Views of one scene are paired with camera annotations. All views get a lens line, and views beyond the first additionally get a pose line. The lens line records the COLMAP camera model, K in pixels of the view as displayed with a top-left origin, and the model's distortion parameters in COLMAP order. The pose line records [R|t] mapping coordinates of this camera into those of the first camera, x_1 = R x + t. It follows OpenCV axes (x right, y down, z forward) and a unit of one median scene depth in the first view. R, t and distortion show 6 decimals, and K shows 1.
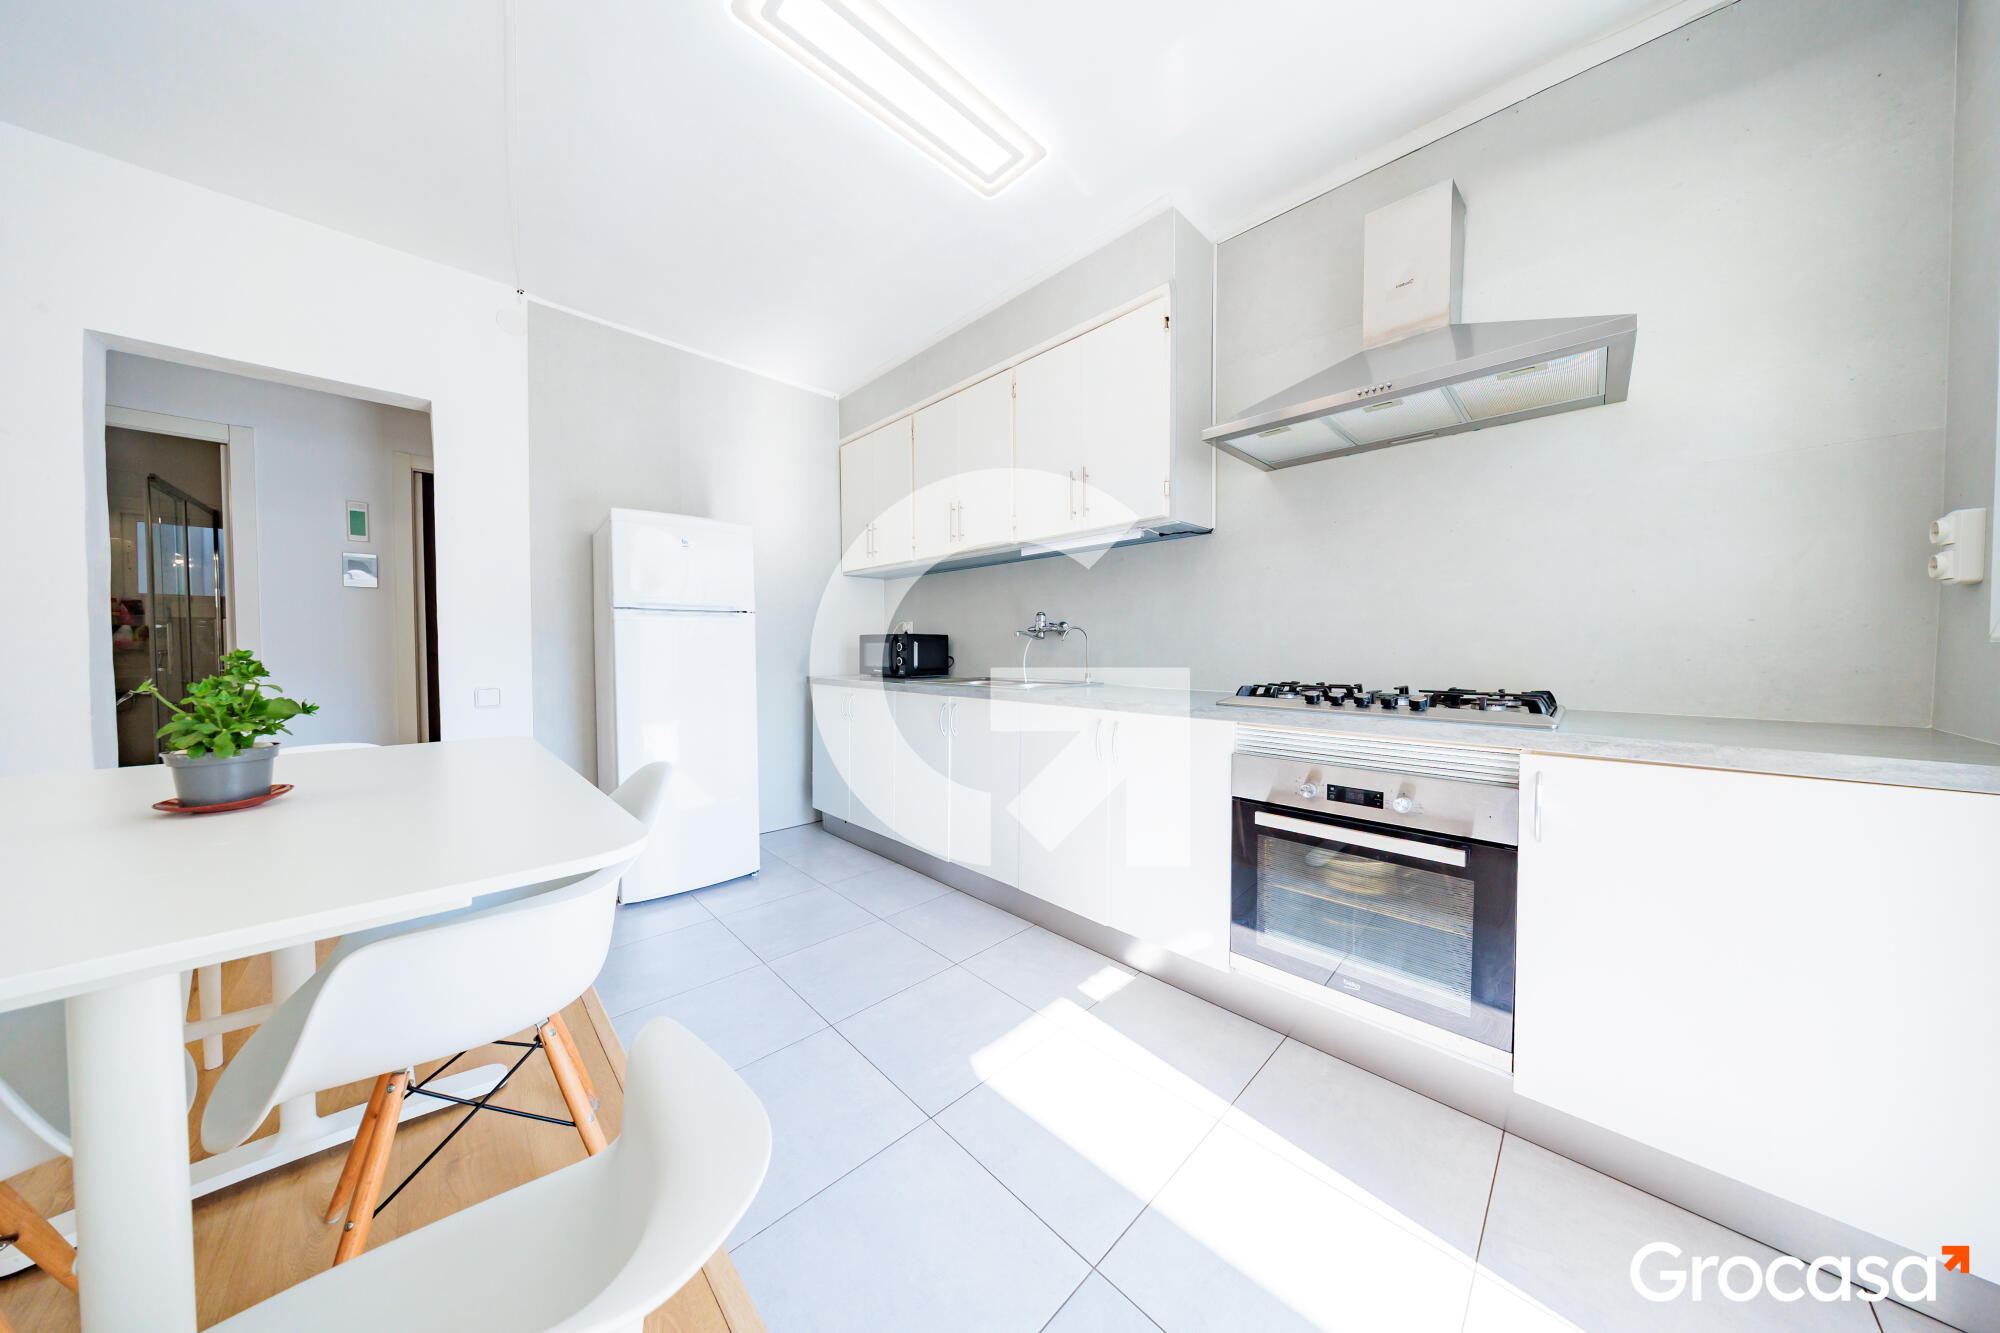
lens RADIAL K [[582.3, 0, 1000.0], [0, 582.3, 666.5], [0, 0, 1]] dist [-0.000417, -0.000021]
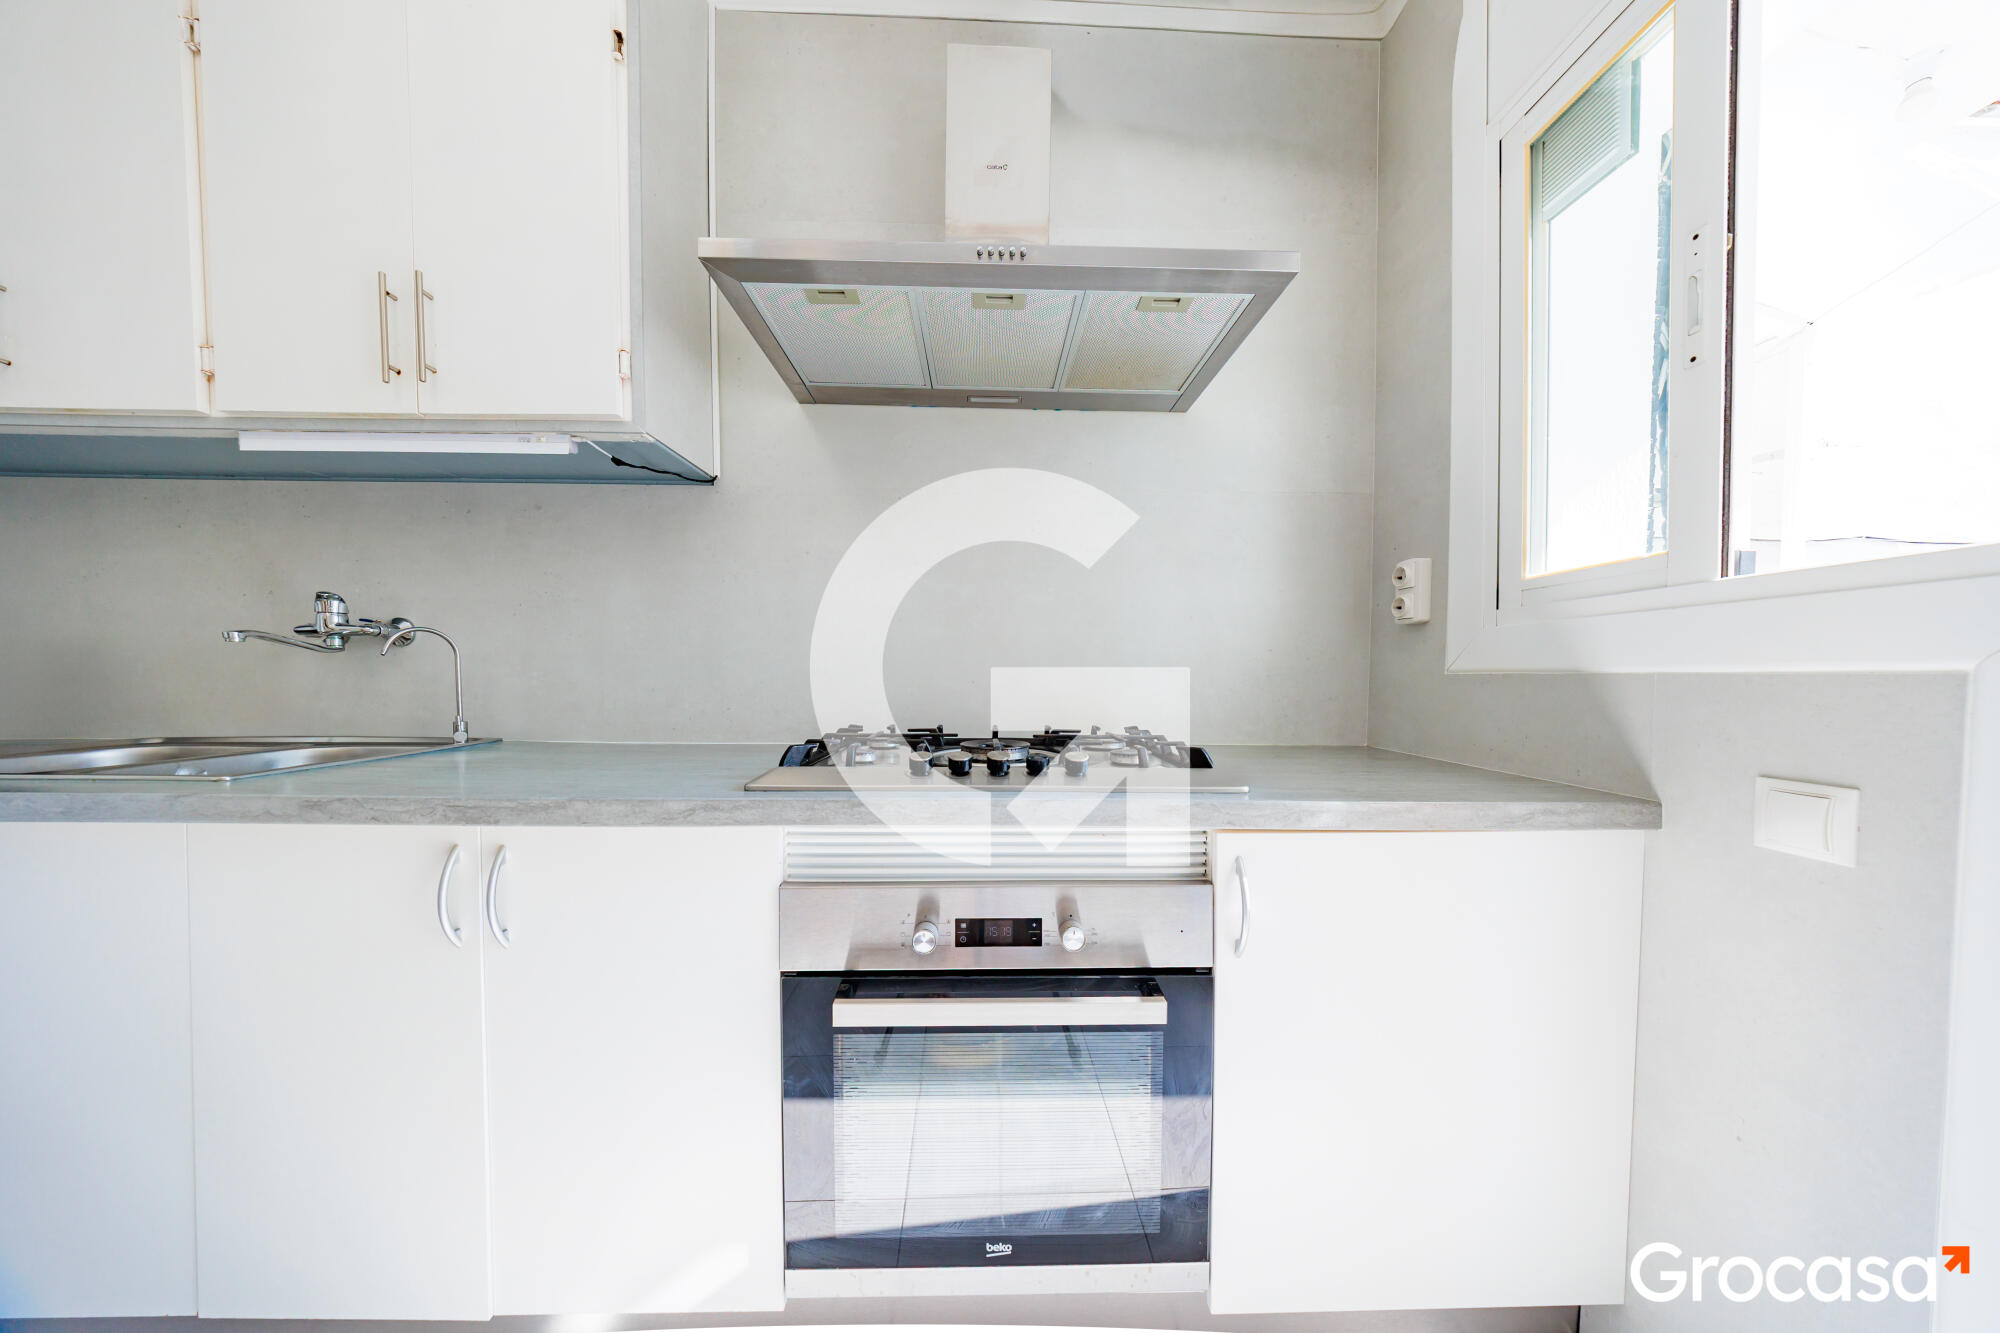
lens RADIAL K [[560.9, 0, 1001.4], [0, 560.9, 693.5], [0, 0, 1]] dist [-0.007701, 0.000009]
pose [[0.671418, -0.022965, 0.740723, 0.174198], [0.017342, 0.999733, 0.015276, -0.018955], [-0.740876, 0.002589, 0.671637, 0.530468]]
